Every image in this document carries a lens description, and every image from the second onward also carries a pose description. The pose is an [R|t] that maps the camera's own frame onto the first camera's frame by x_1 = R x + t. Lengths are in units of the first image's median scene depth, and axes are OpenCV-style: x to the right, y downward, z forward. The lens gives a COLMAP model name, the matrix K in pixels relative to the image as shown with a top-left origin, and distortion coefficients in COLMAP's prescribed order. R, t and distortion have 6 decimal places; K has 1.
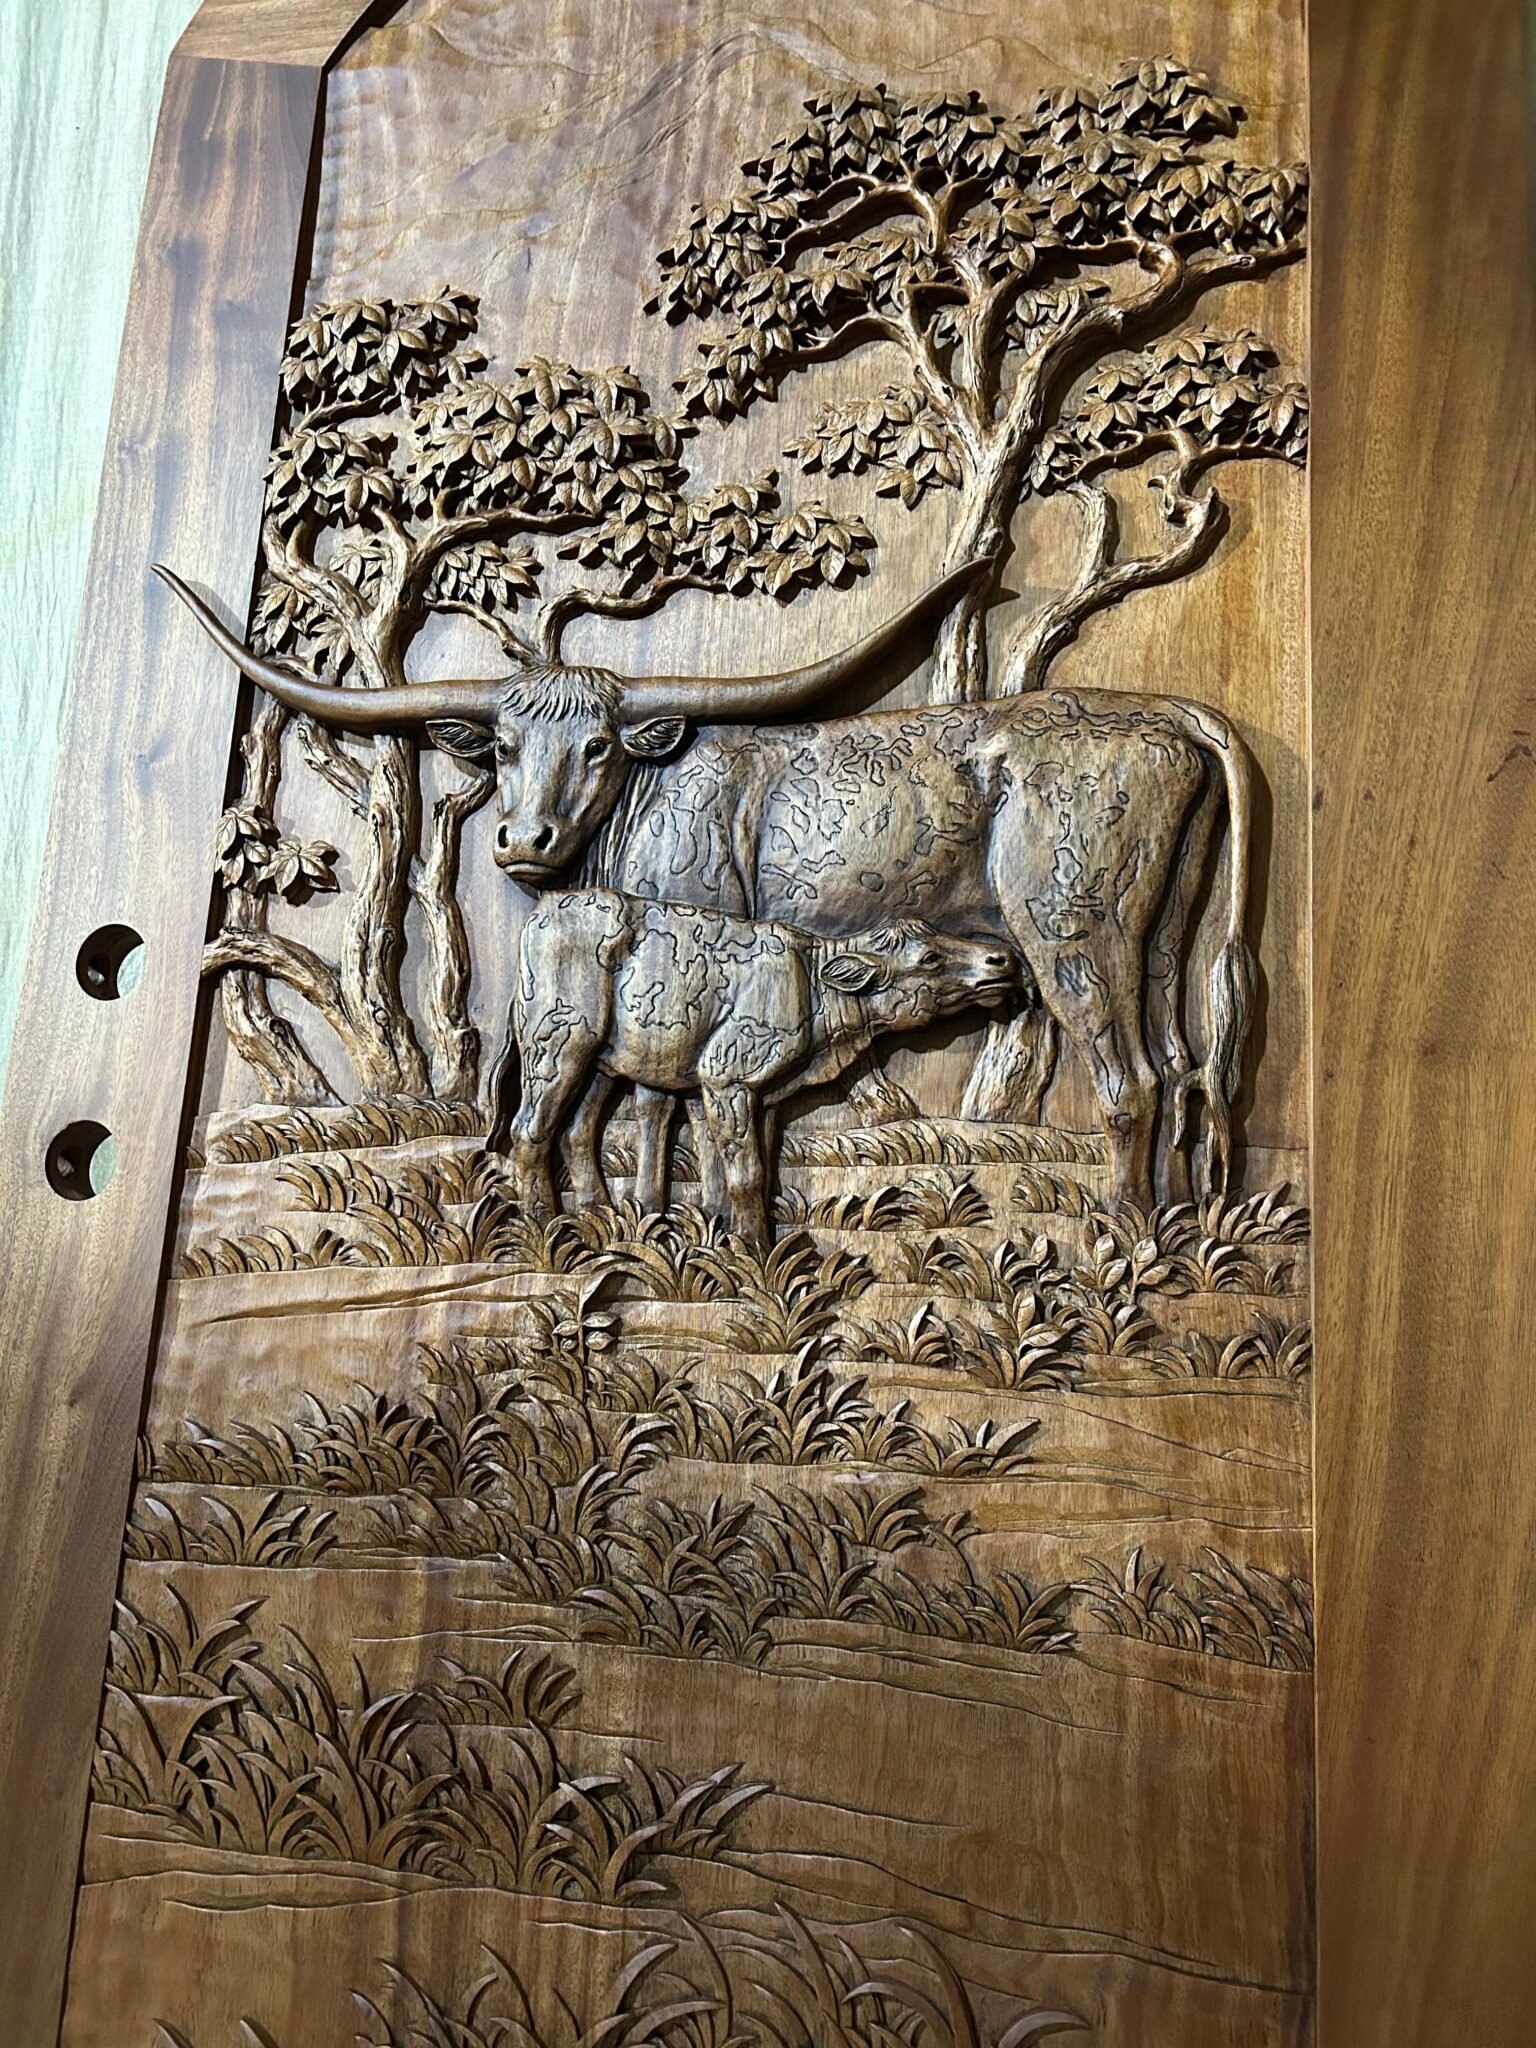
lens RADIAL K [[1555.6, 0, 768.0], [0, 1555.6, 1024.0], [0, 0, 1]] dist [0.042061, -0.050212]
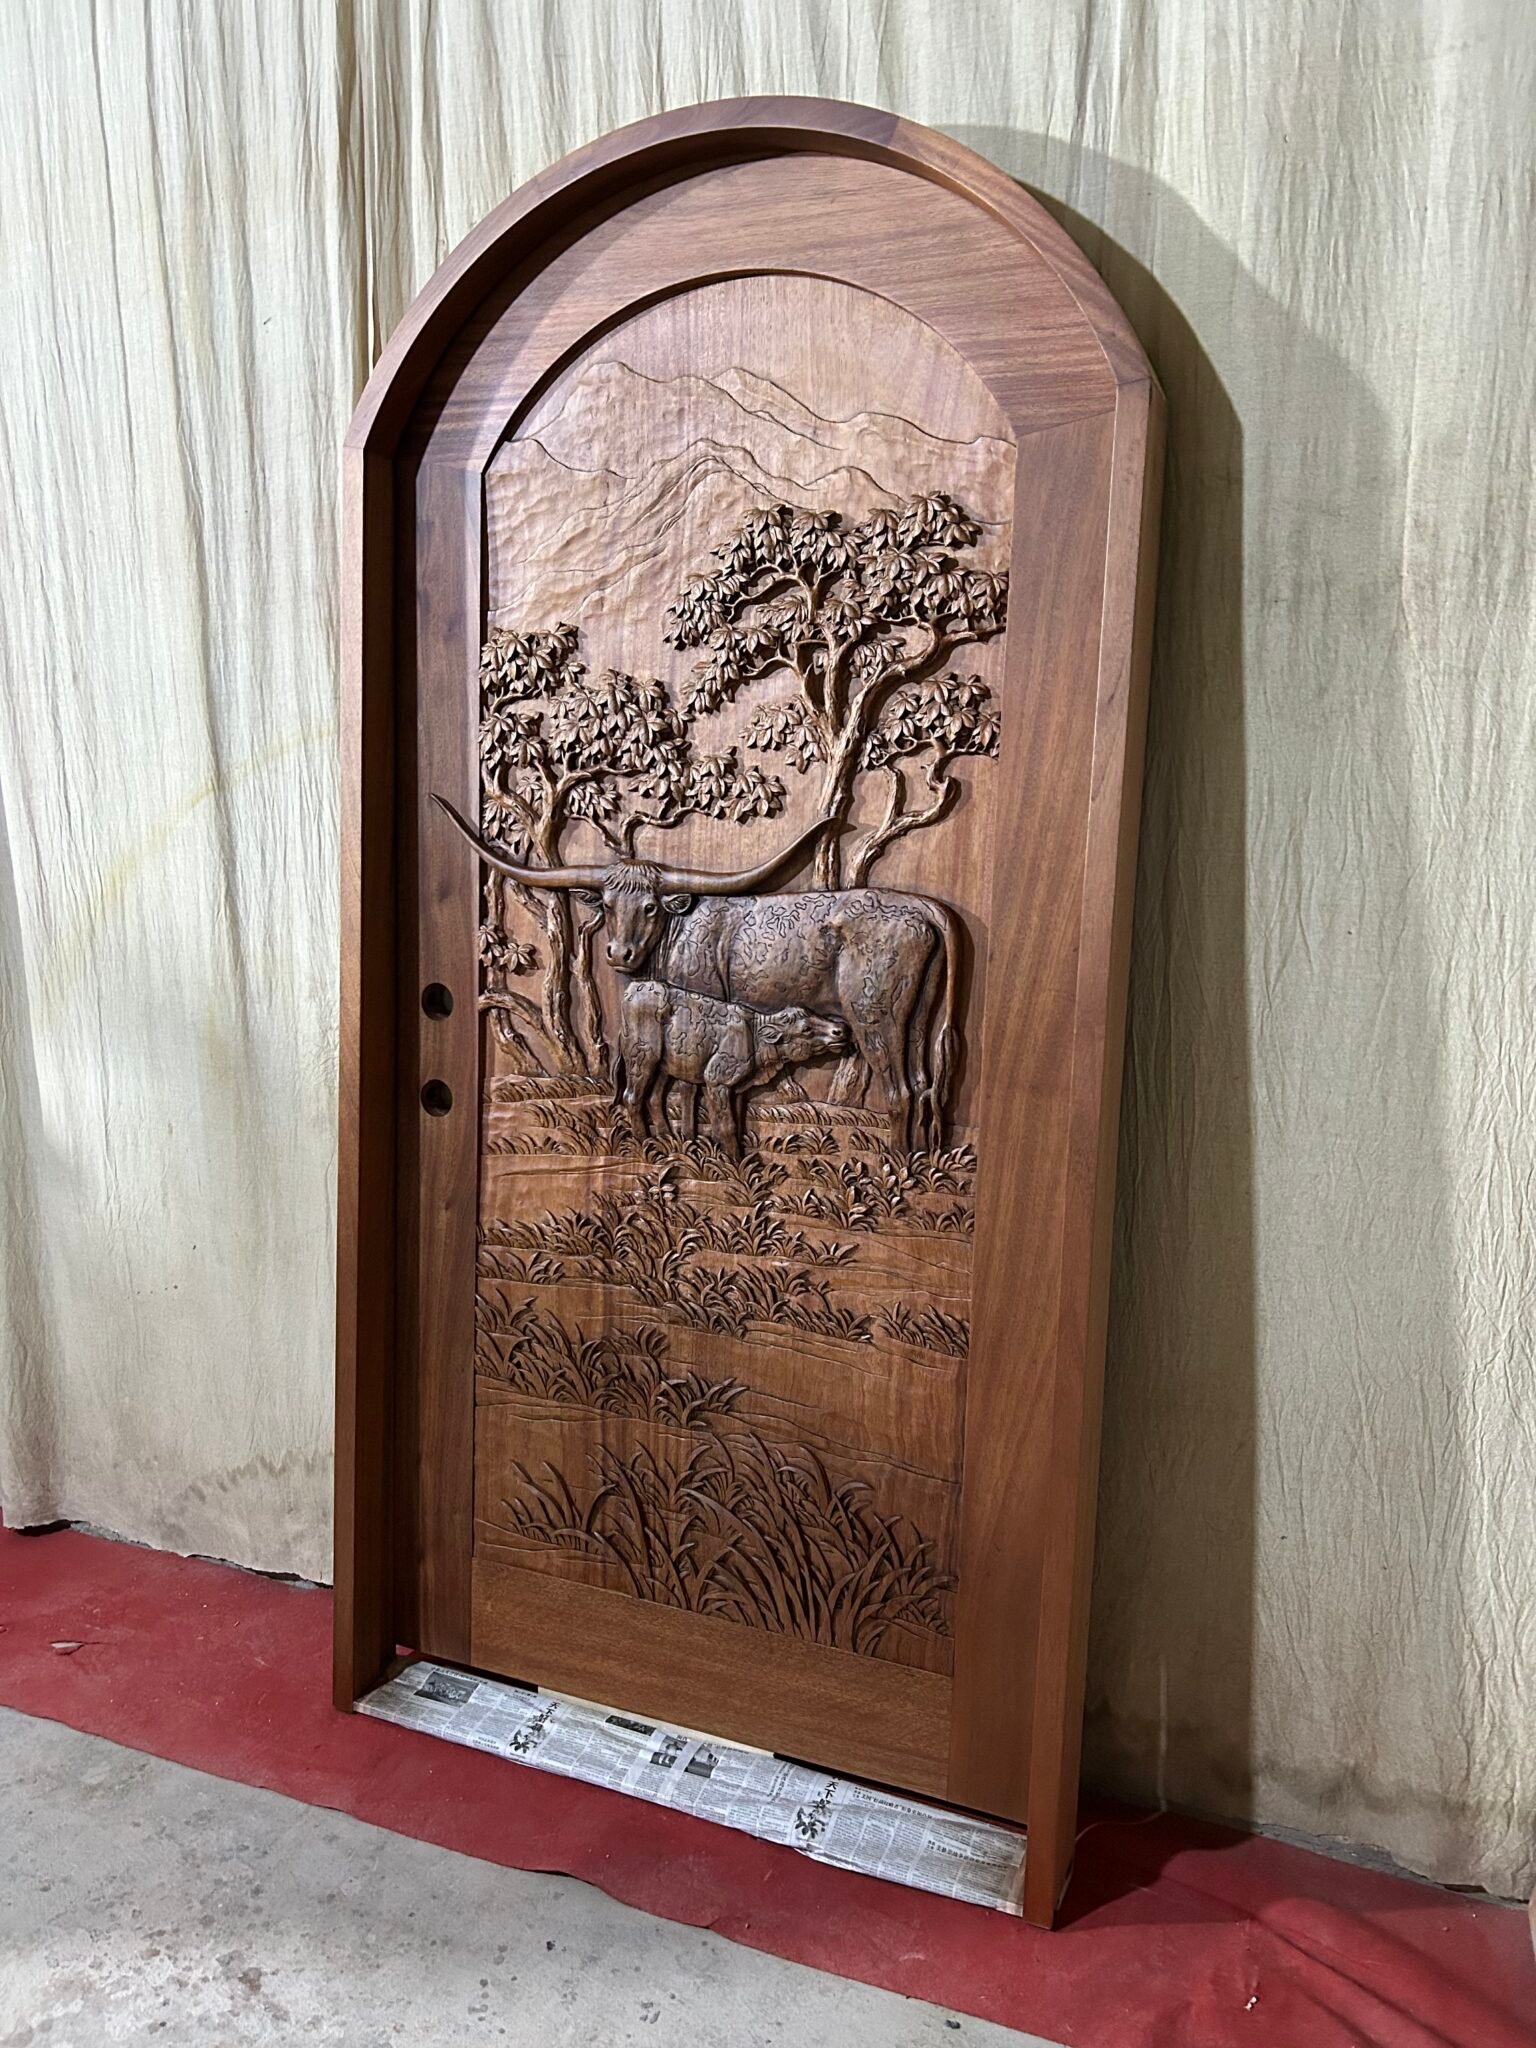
lens RADIAL K [[1512.6, 0, 779.4], [0, 1512.6, 1022.1], [0, 0, 1]] dist [0.112888, -0.149073]
pose [[0.975260, -0.000957, -0.221058, 0.479528], [0.068434, 0.952173, 0.297797, -0.608519], [0.210201, -0.305558, 0.928682, -0.798389]]
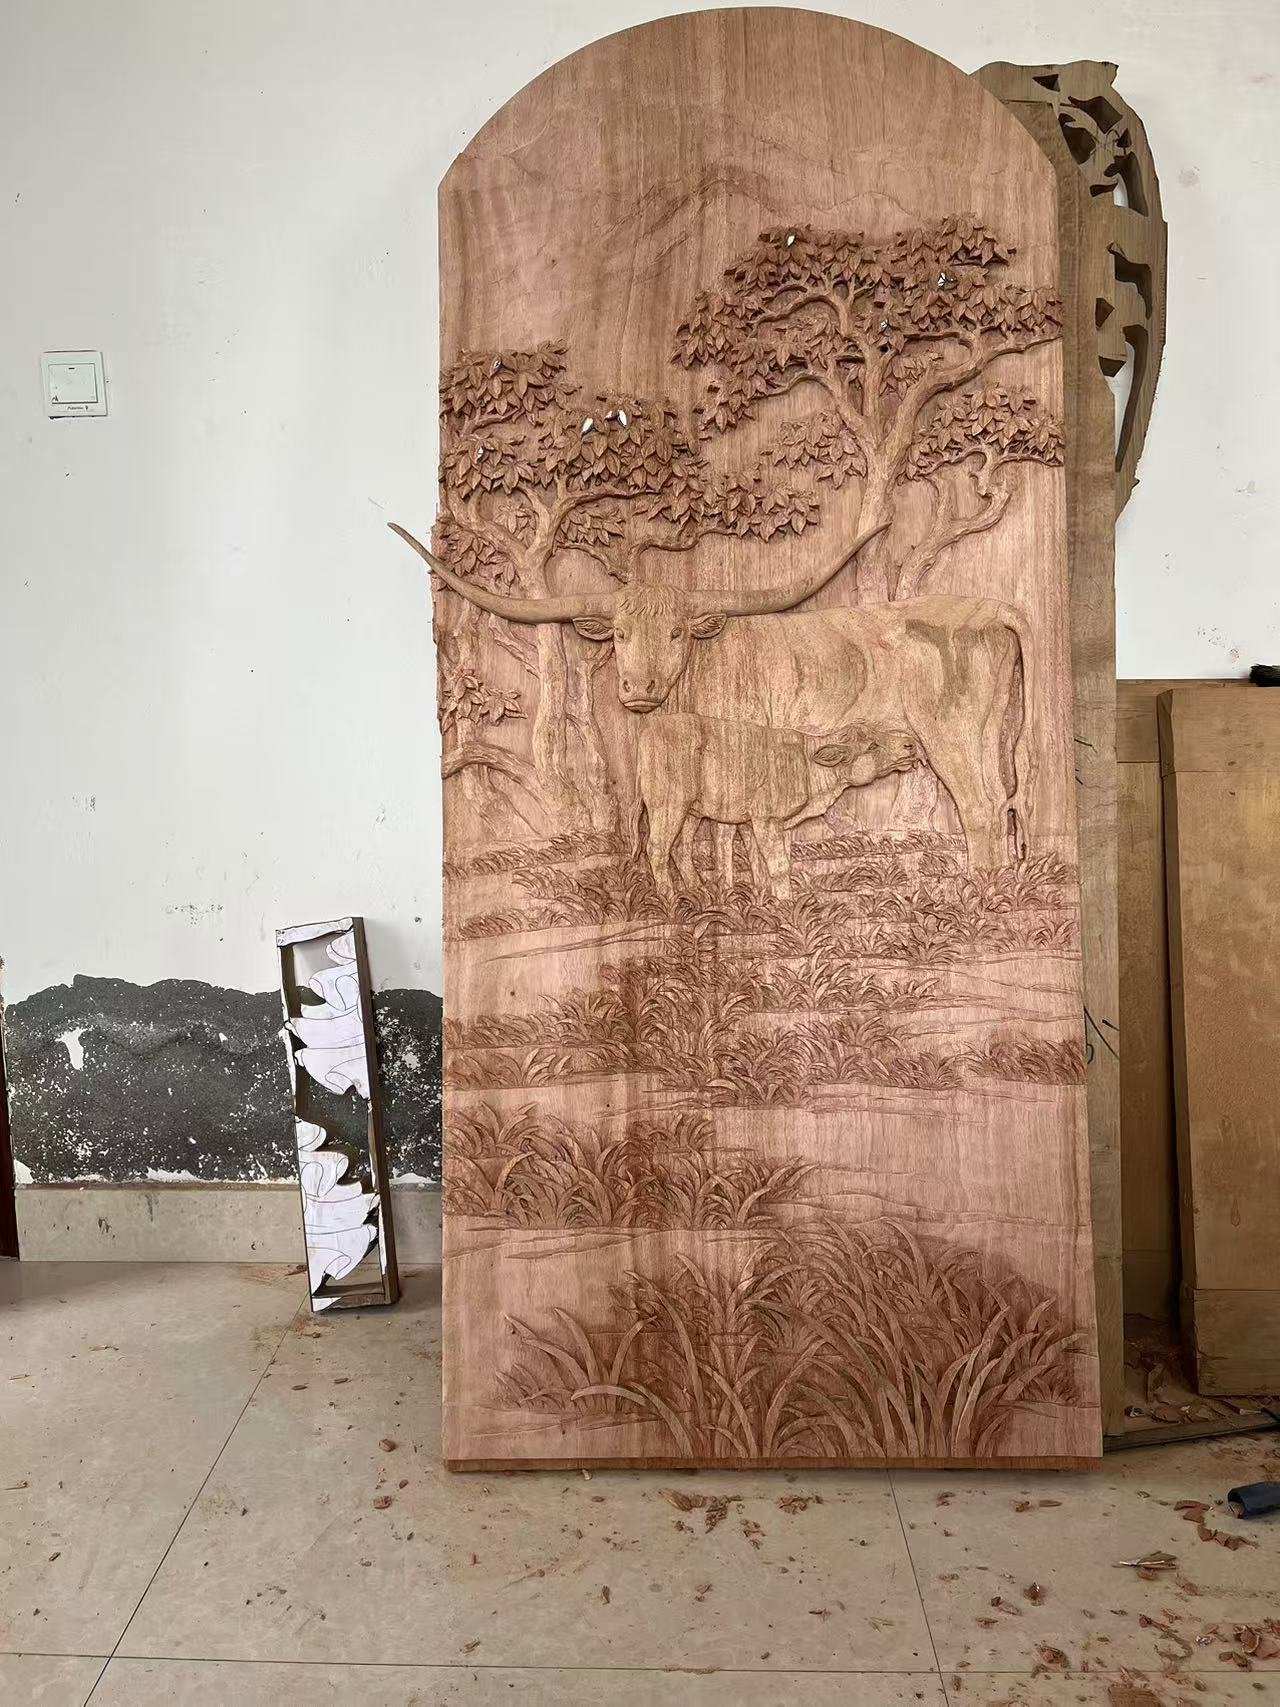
lens RADIAL K [[1296.6, 0, 640.0], [0, 1296.6, 853.5], [0, 0, 1]] dist [0.042061, -0.050212]
pose [[0.986671, -0.065112, 0.149130, -0.396559], [0.044883, 0.989800, 0.135205, -0.131597], [-0.156412, -0.126710, 0.979530, -0.491438]]
